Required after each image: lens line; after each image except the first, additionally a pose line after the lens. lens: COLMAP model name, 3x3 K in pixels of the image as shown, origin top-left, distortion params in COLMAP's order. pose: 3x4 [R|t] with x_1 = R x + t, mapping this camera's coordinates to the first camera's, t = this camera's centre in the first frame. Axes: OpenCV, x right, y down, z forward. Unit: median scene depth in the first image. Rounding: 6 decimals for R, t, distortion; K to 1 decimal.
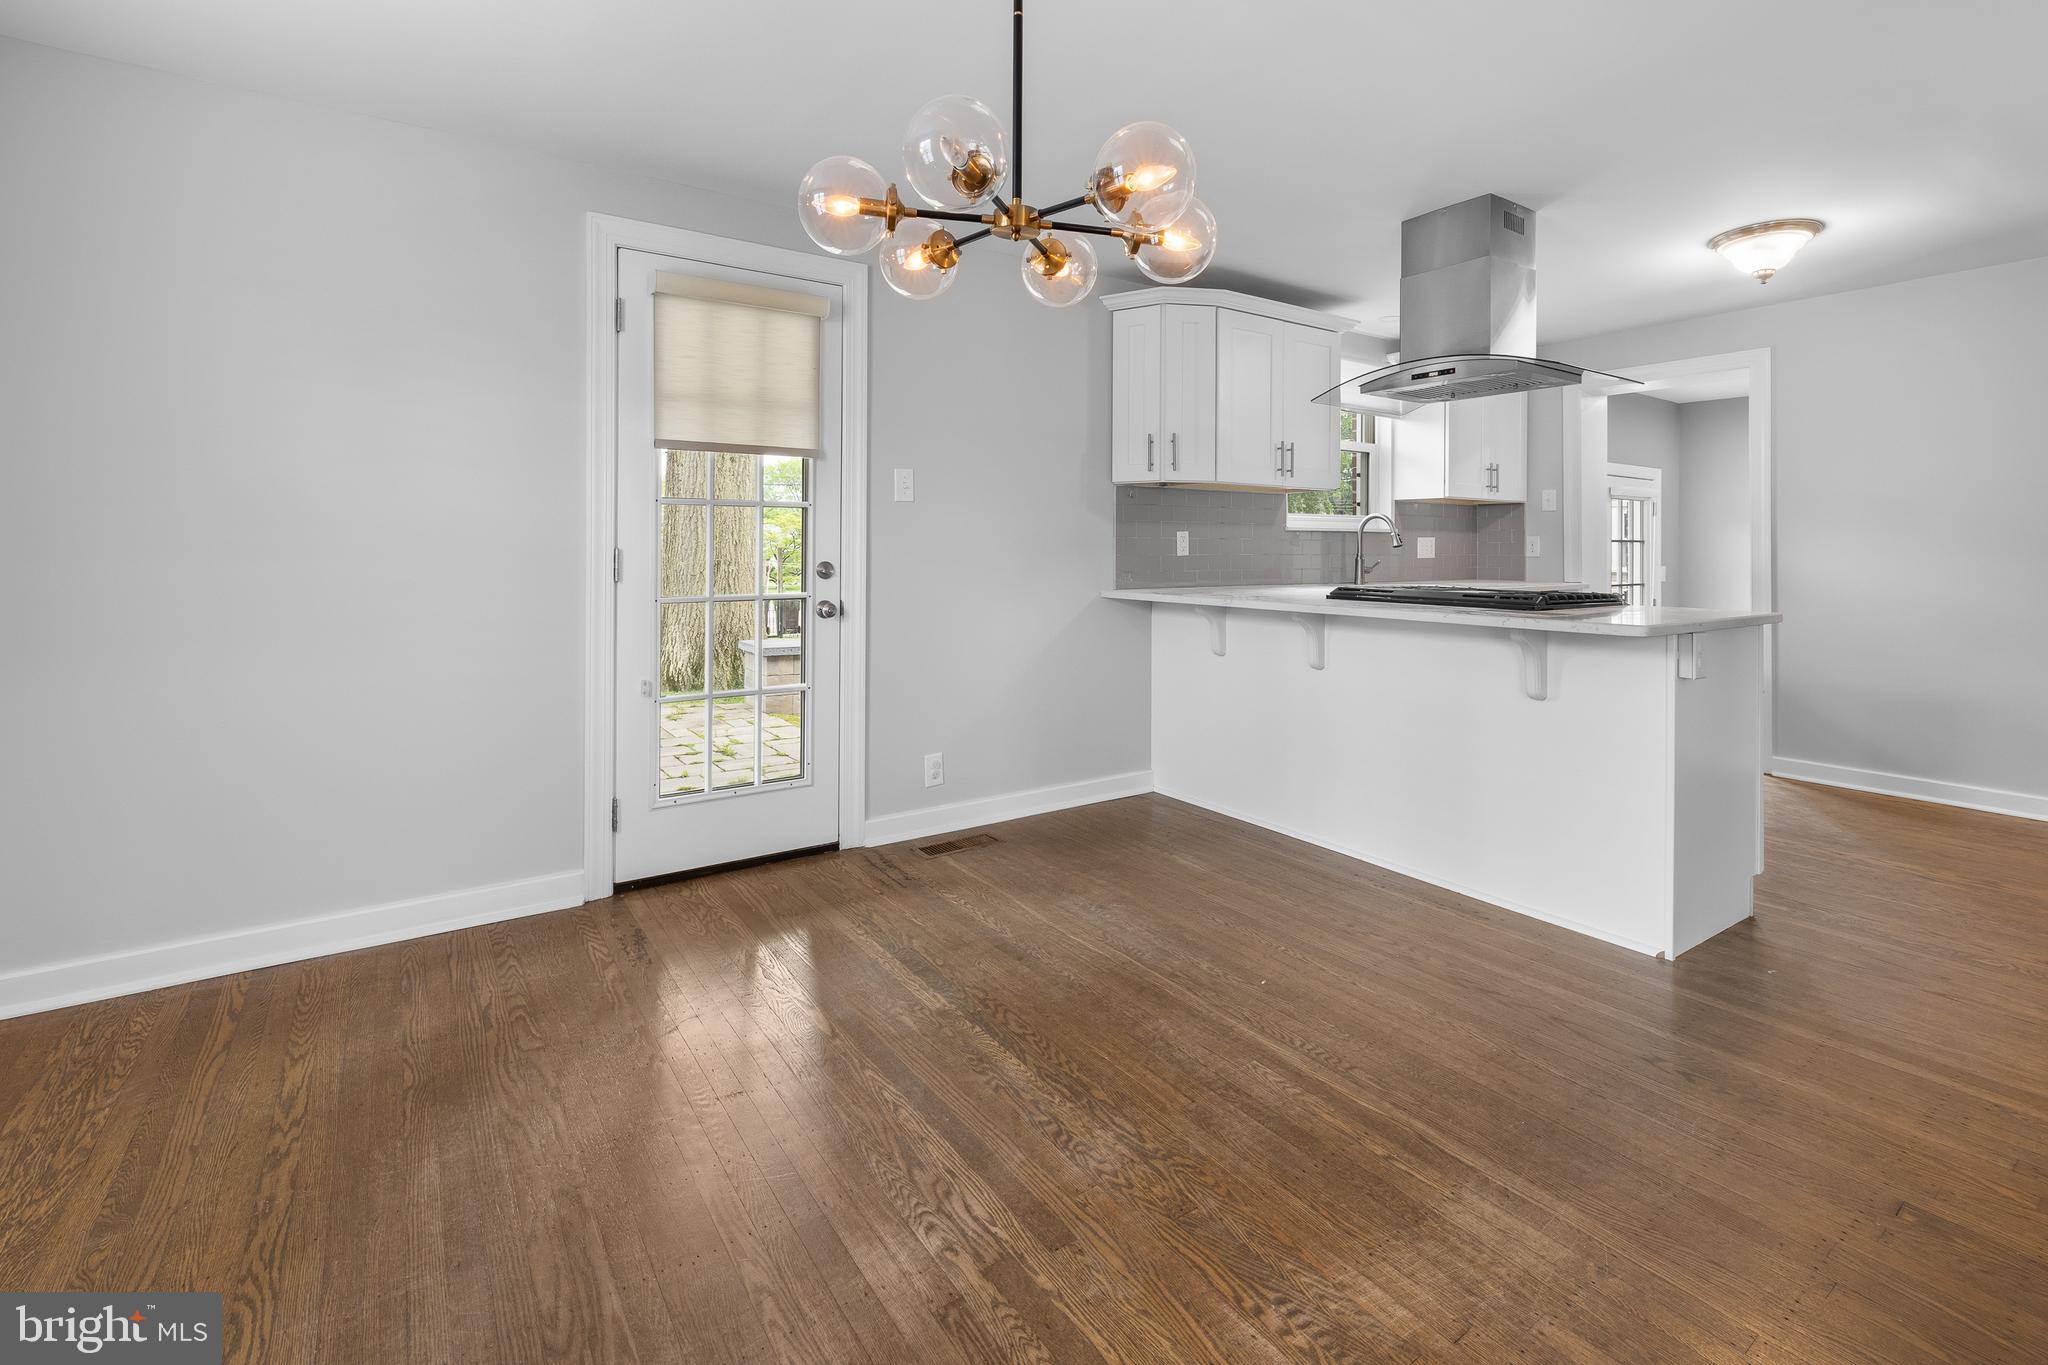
lens RADIAL K [[911.5, 0, 1015.1], [0, 911.5, 542.2], [0, 0, 1]] dist [-0.000115, -0.000313]
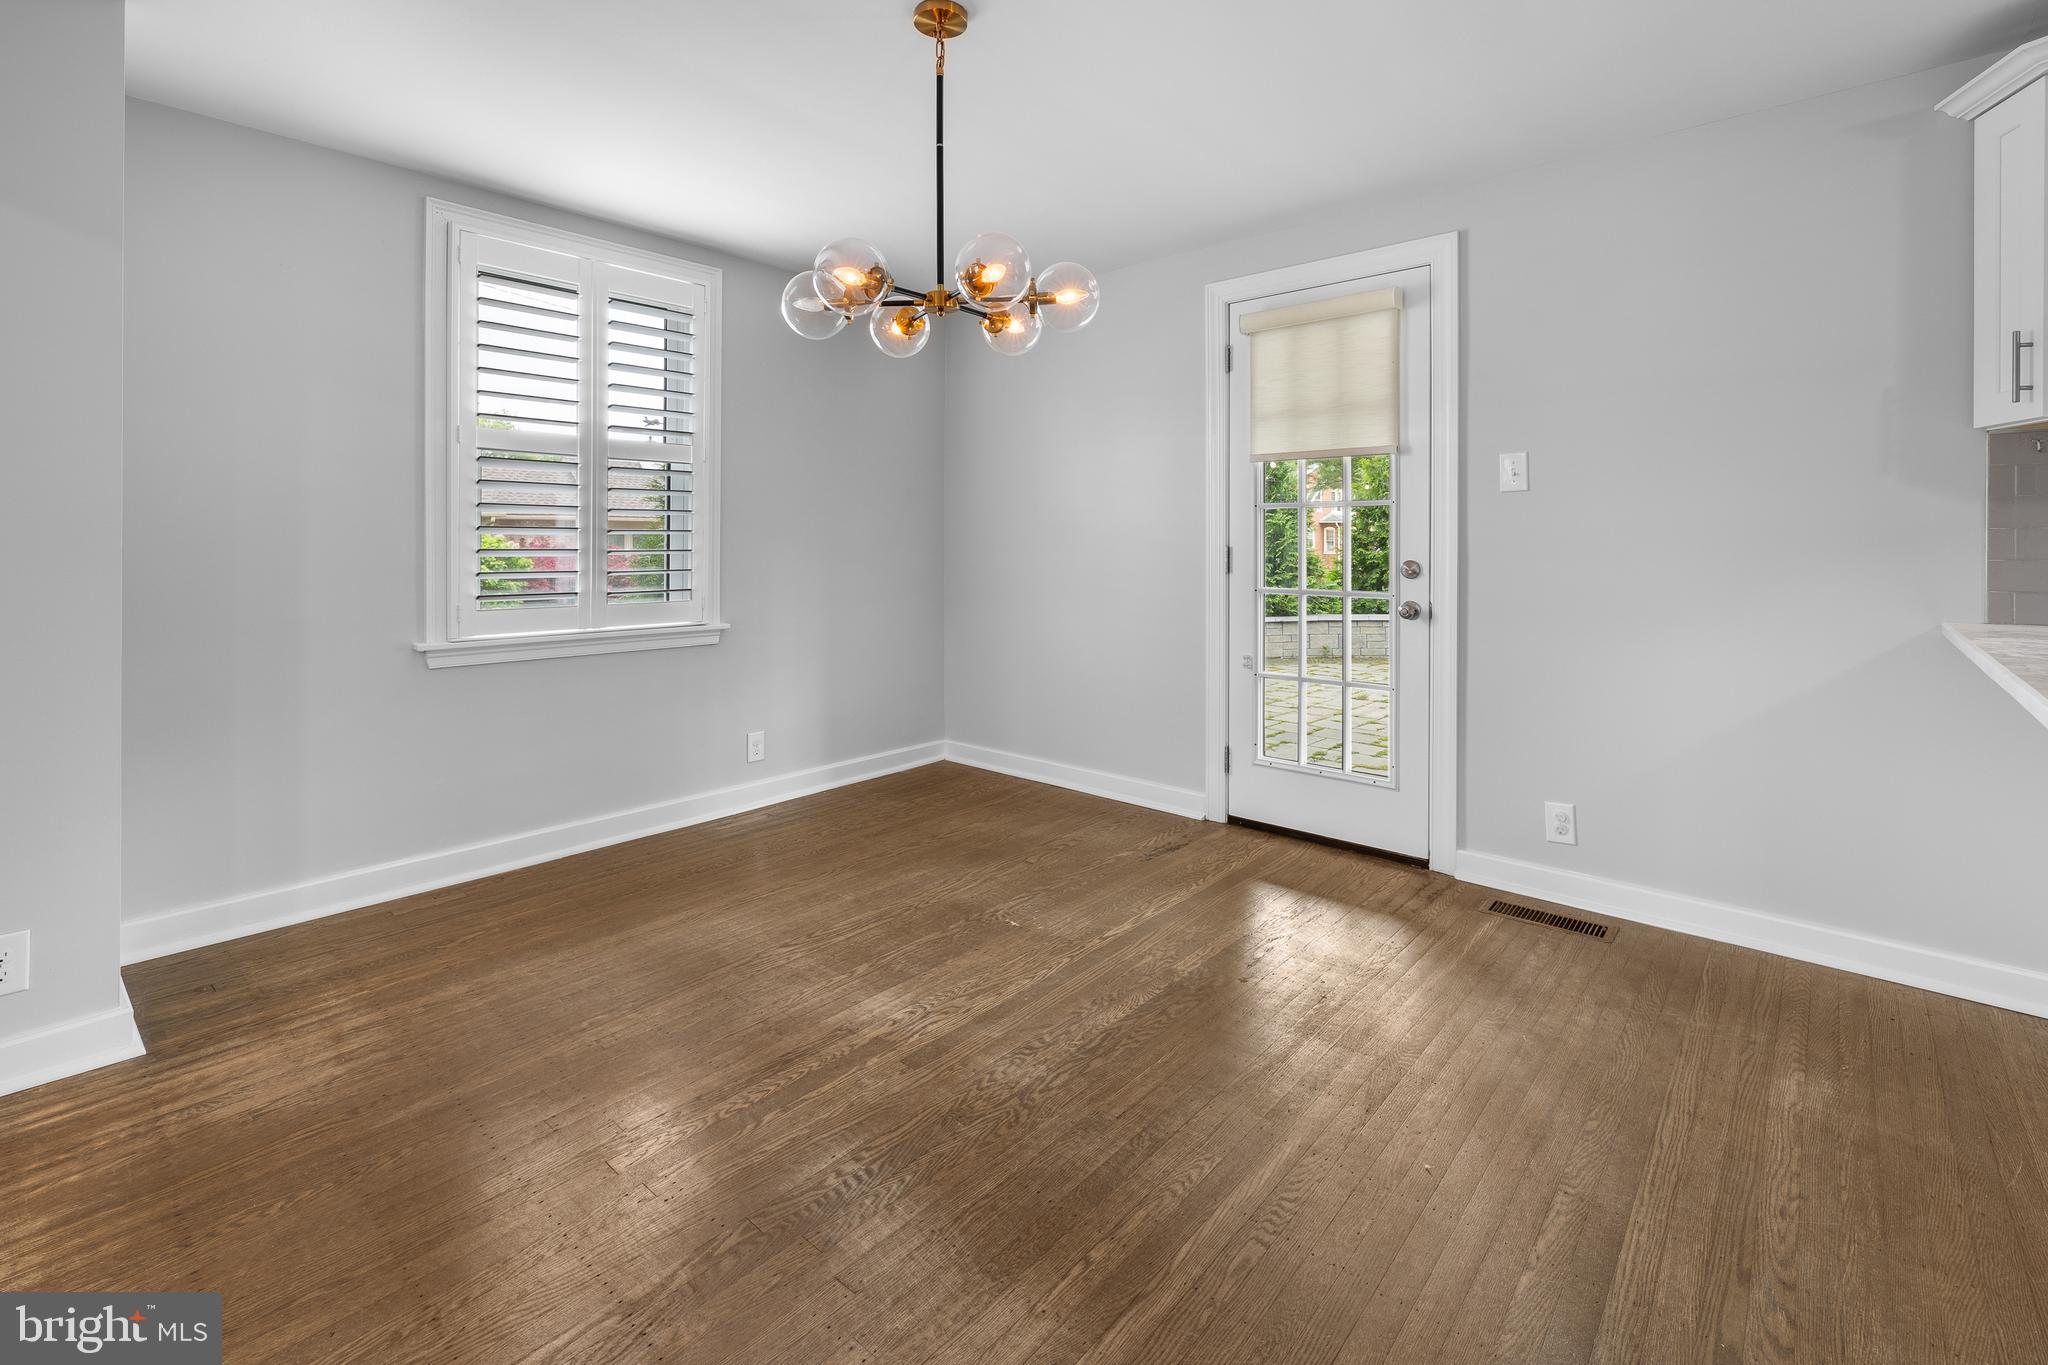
lens RADIAL K [[911.5, 0, 1015.1], [0, 911.5, 542.2], [0, 0, 1]] dist [-0.000115, -0.000313]
pose [[0.235477, -0.002664, -0.971876, 1.117225], [0.007404, 0.999972, -0.000948, 0.000249], [0.971852, -0.006972, 0.235490, 0.670491]]
